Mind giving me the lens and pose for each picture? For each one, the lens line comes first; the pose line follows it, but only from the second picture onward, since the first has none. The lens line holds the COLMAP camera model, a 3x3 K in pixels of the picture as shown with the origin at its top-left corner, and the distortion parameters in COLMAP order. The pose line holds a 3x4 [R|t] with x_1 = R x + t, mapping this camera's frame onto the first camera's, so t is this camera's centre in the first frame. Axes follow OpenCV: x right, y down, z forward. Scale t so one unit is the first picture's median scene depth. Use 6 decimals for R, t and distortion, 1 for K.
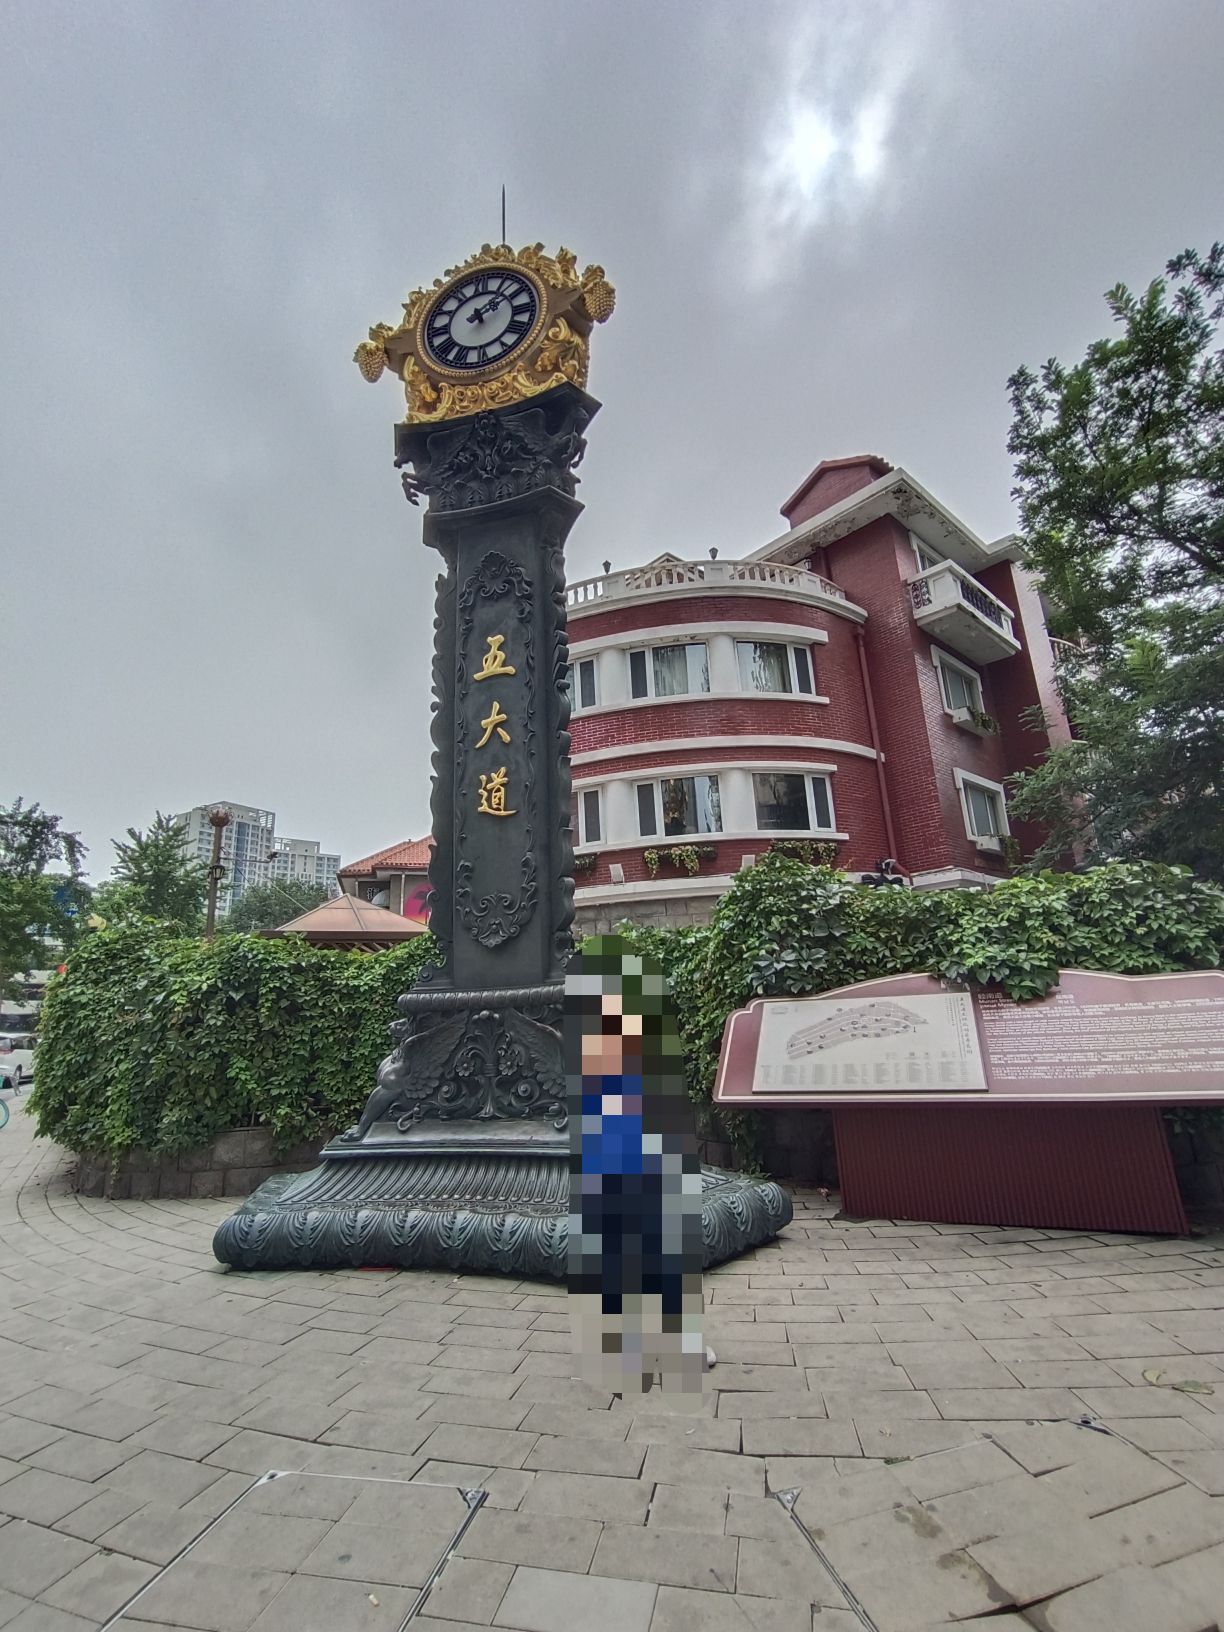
lens RADIAL K [[750.4, 0, 618.4], [0, 750.4, 800.9], [0, 0, 1]] dist [-0.032506, 0.012024]
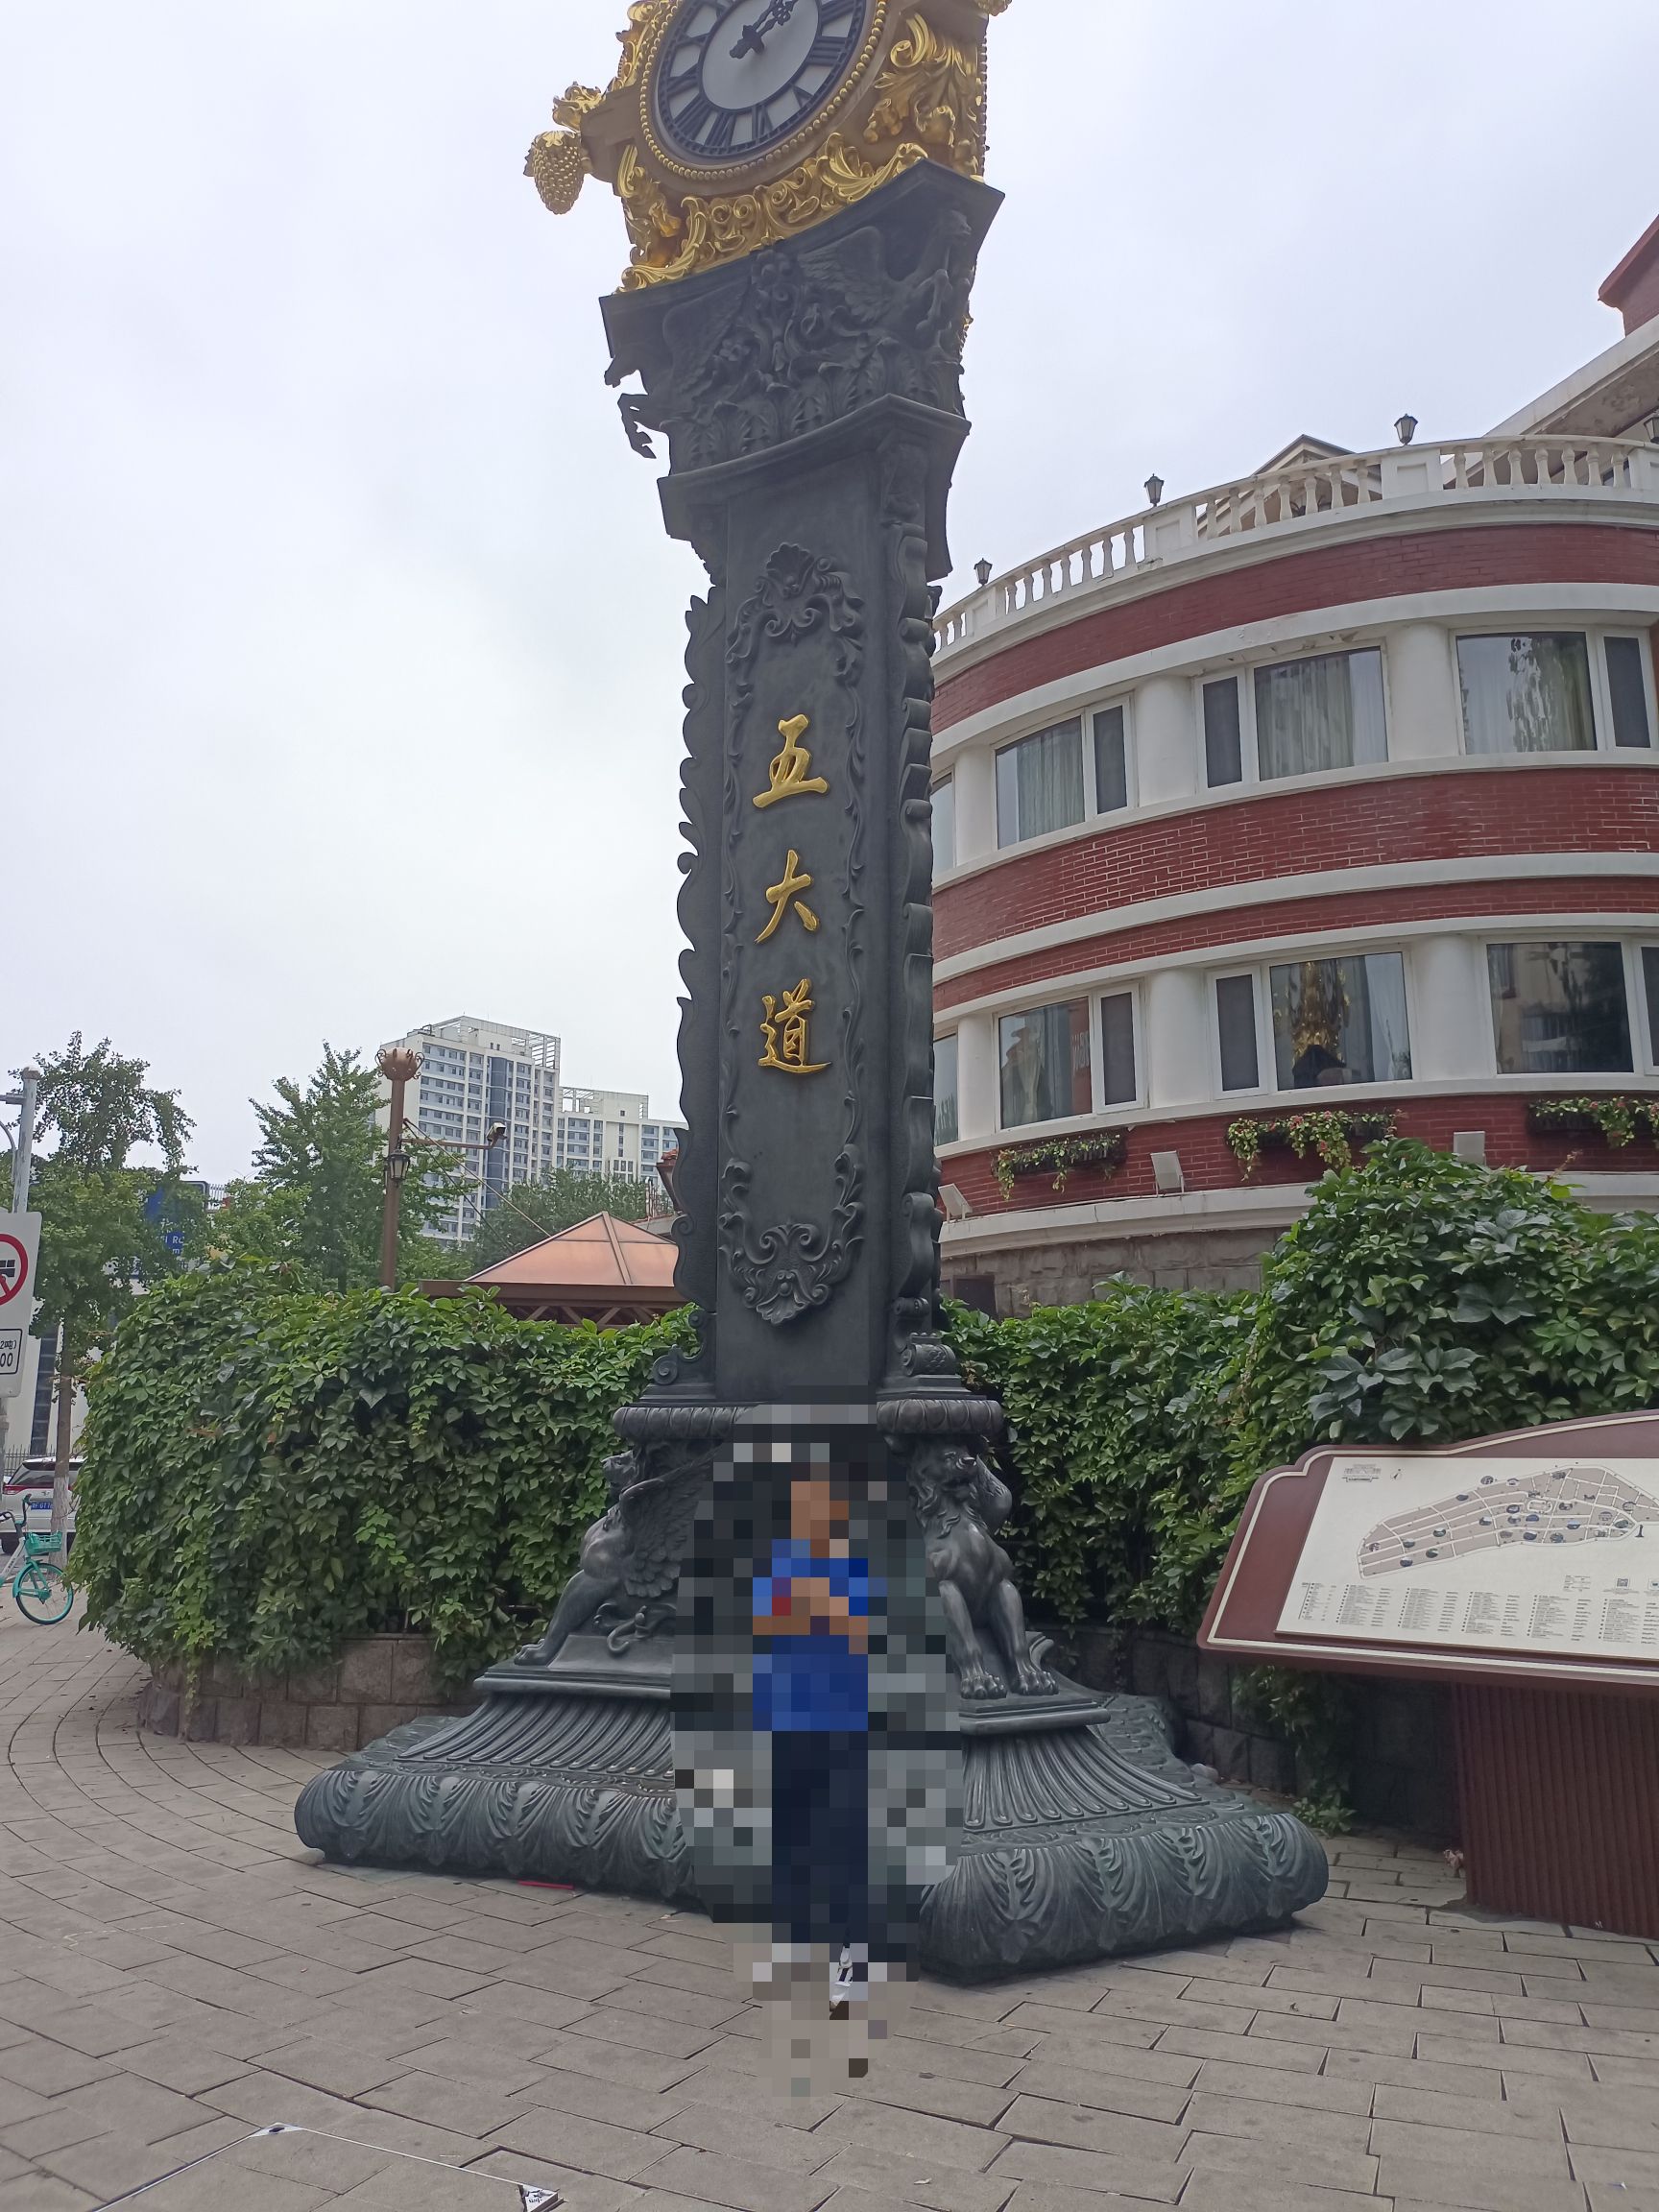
lens RADIAL K [[1647.7, 0, 817.7], [0, 1647.7, 1112.6], [0, 0, 1]] dist [0.037730, -0.049145]
pose [[0.961106, -0.006067, -0.276114, 0.150425], [0.024821, 0.997610, 0.064478, -0.023050], [0.275063, -0.068824, 0.958960, -0.080200]]
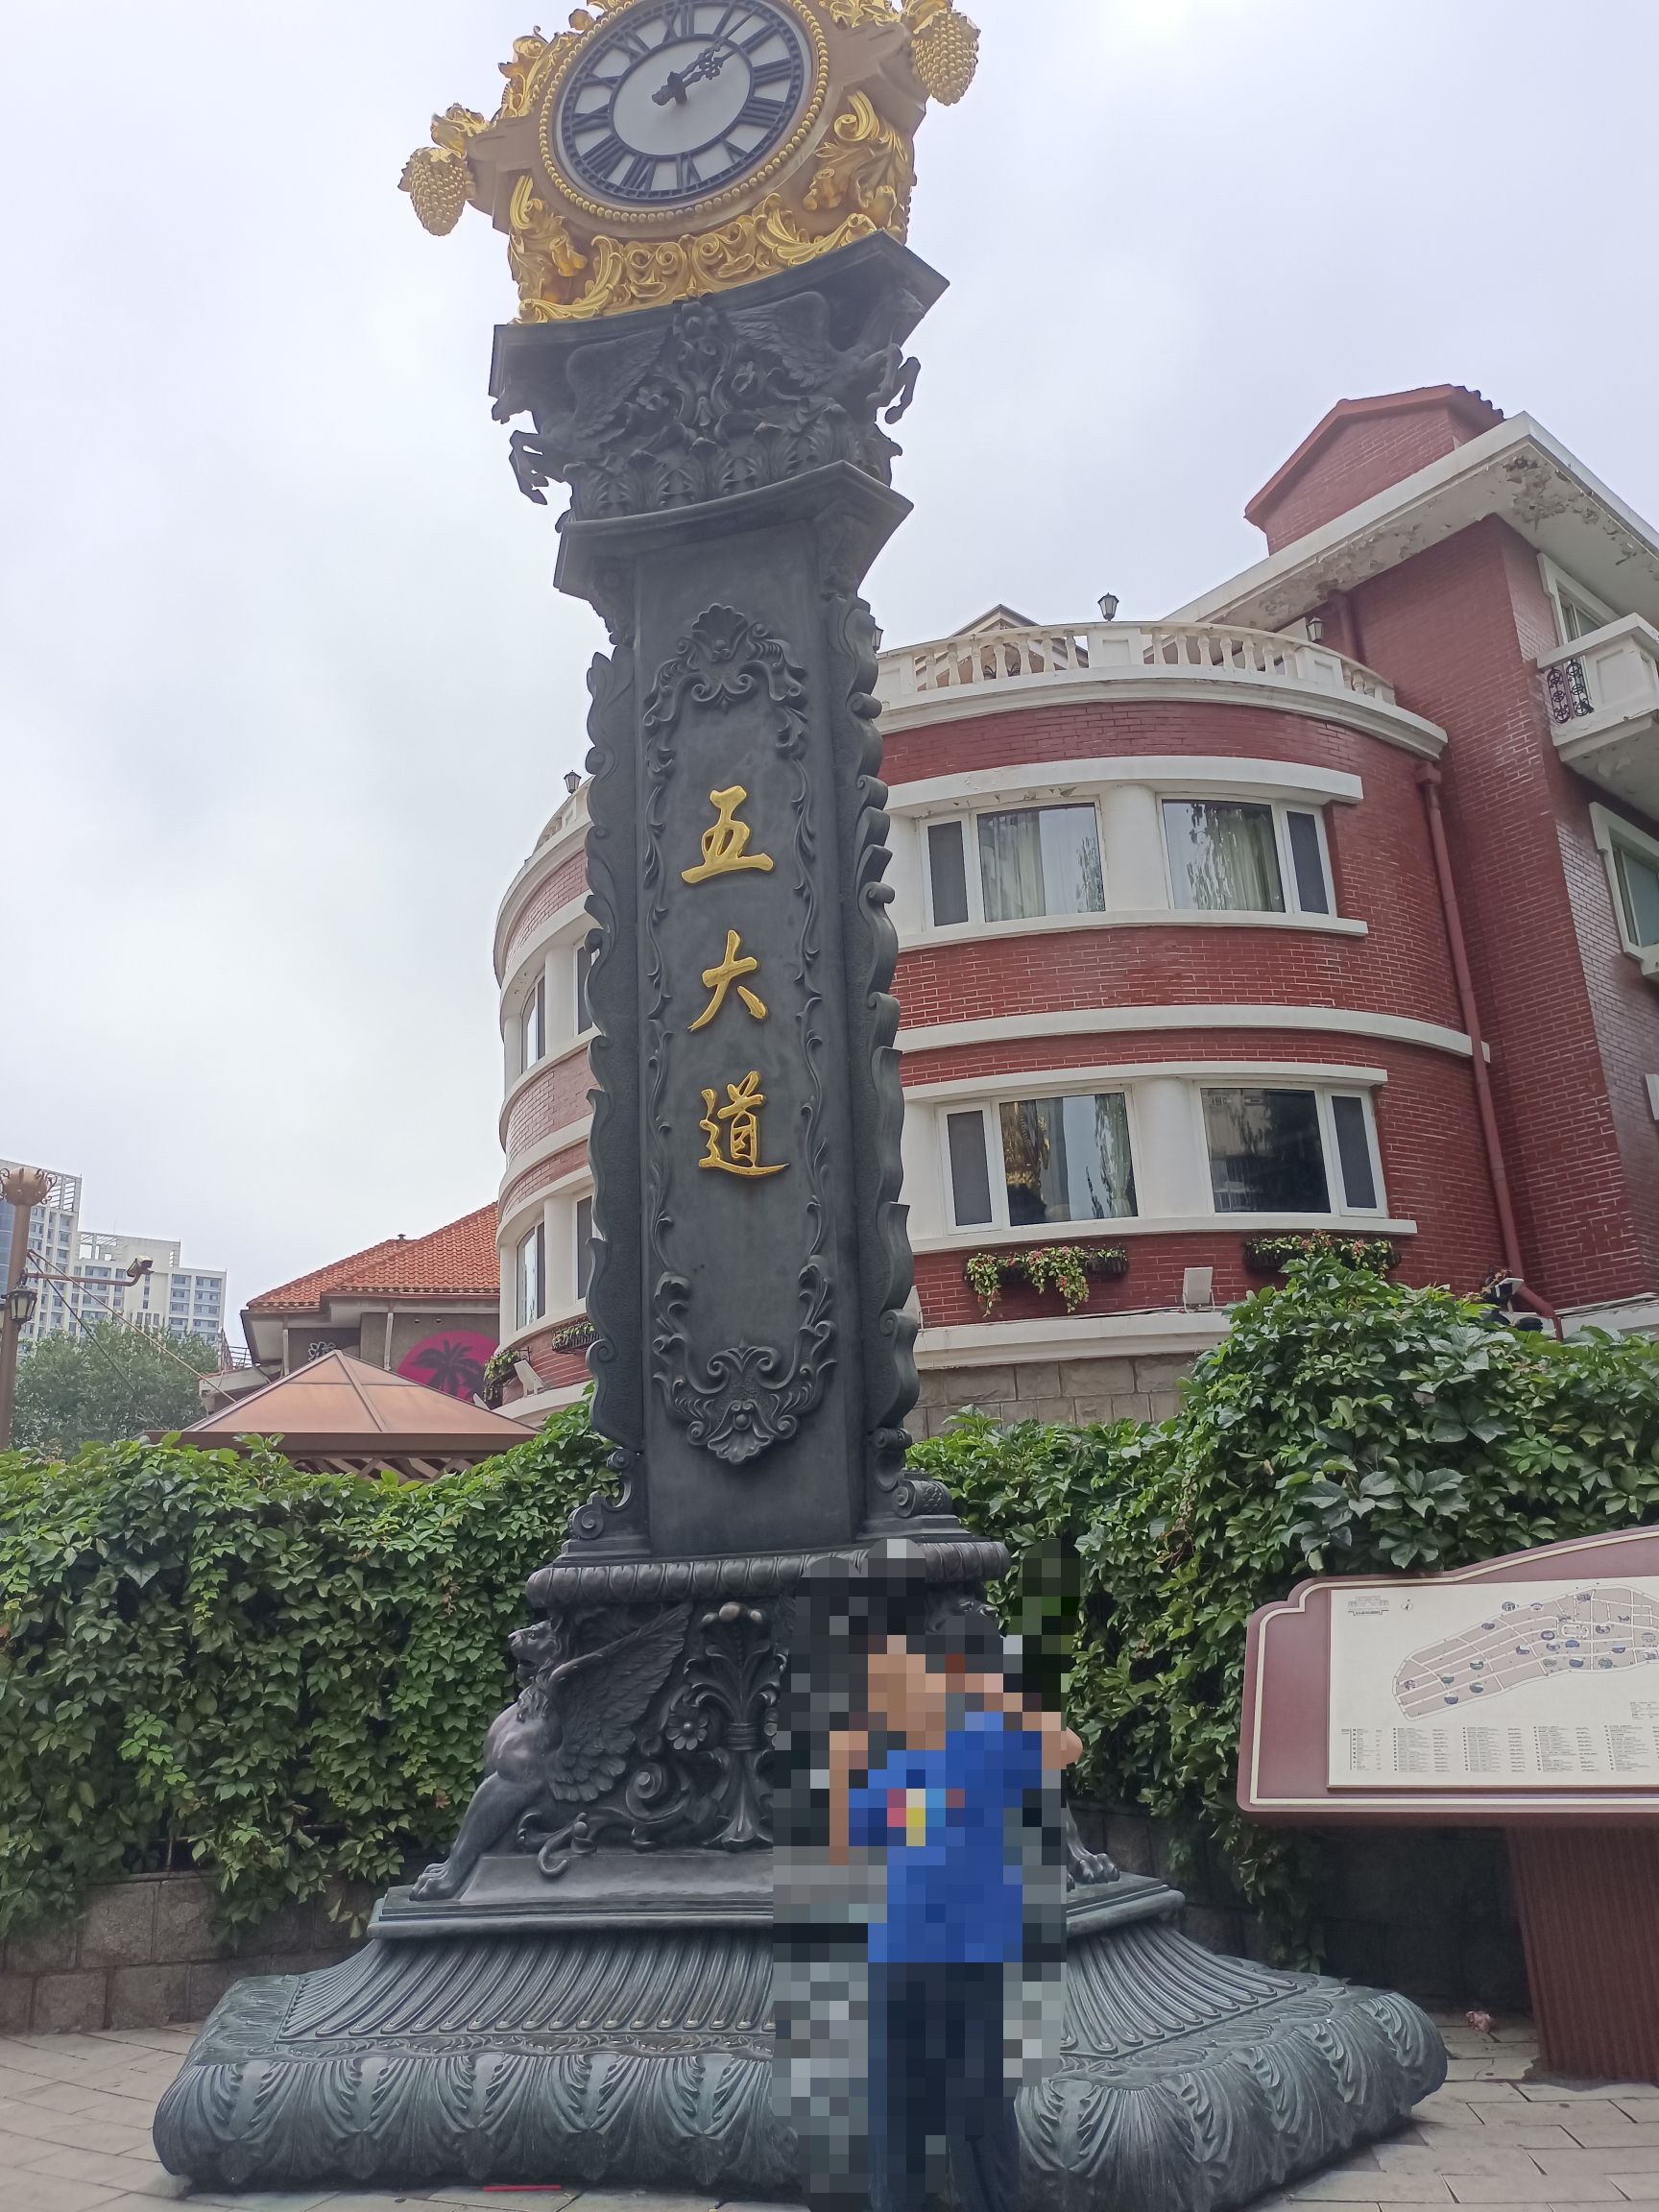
lens RADIAL K [[1647.7, 0, 820.9], [0, 1647.7, 1109.2], [0, 0, 1]] dist [0.037730, -0.049145]
pose [[0.999948, -0.000089, -0.010177, -0.090771], [-0.000172, 0.999673, -0.025580, 0.004223], [0.010176, 0.025580, 0.999621, -0.011518]]
